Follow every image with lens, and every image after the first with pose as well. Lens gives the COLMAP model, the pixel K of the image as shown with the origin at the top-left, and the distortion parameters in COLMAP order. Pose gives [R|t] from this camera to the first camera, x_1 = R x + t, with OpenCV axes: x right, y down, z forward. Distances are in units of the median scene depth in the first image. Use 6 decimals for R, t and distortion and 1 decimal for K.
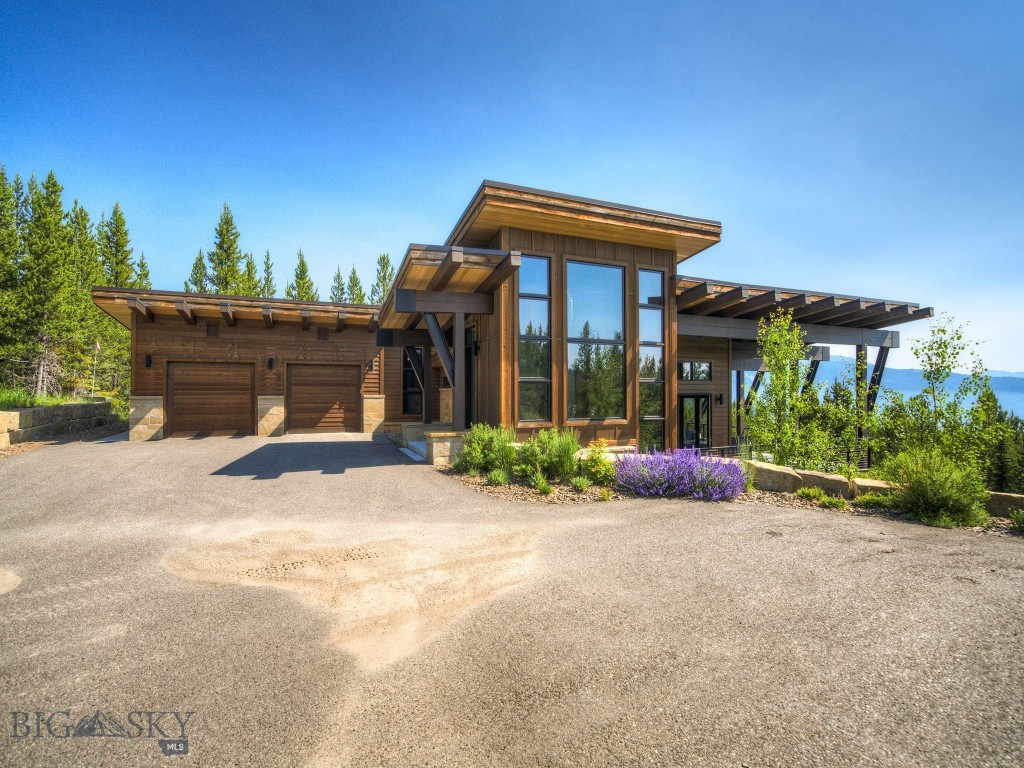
lens RADIAL K [[484.1, 0, 512.0], [0, 484.1, 384.0], [0, 0, 1]] dist [0.001303, 0.000436]
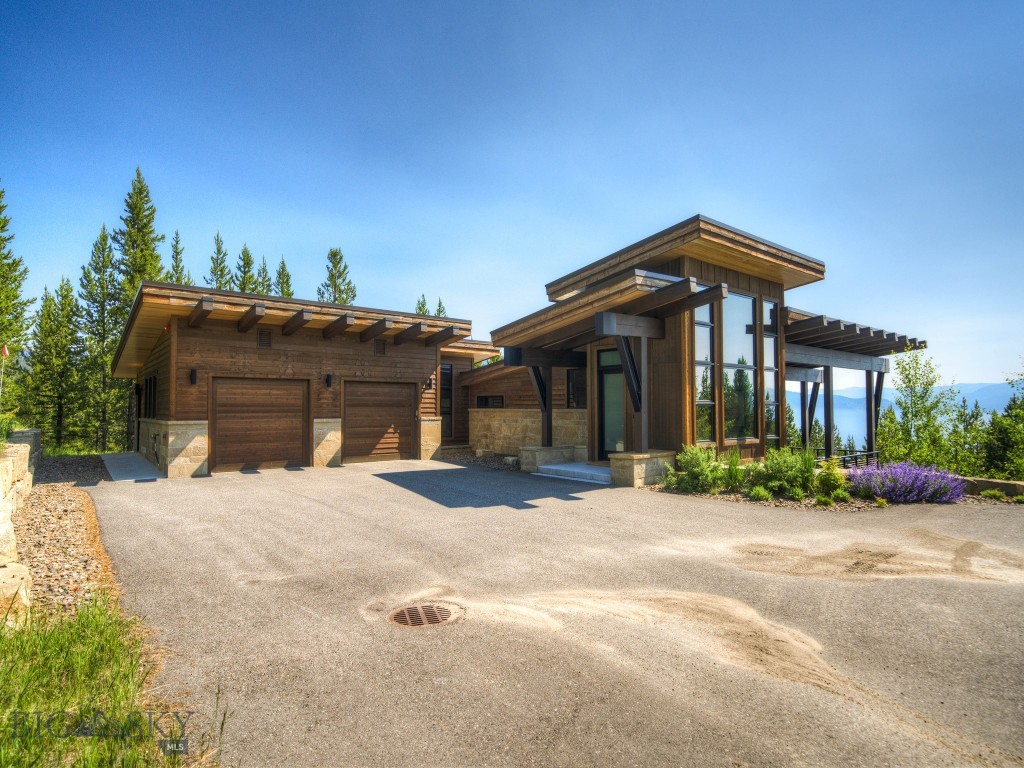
lens RADIAL K [[556.1, 0, 512.0], [0, 556.1, 384.0], [0, 0, 1]] dist [0.022009, -0.000431]
pose [[0.958429, 0.009993, 0.285158, -0.480247], [-0.001614, 0.999560, -0.029604, -0.008131], [-0.285328, 0.027913, 0.958023, -0.026807]]
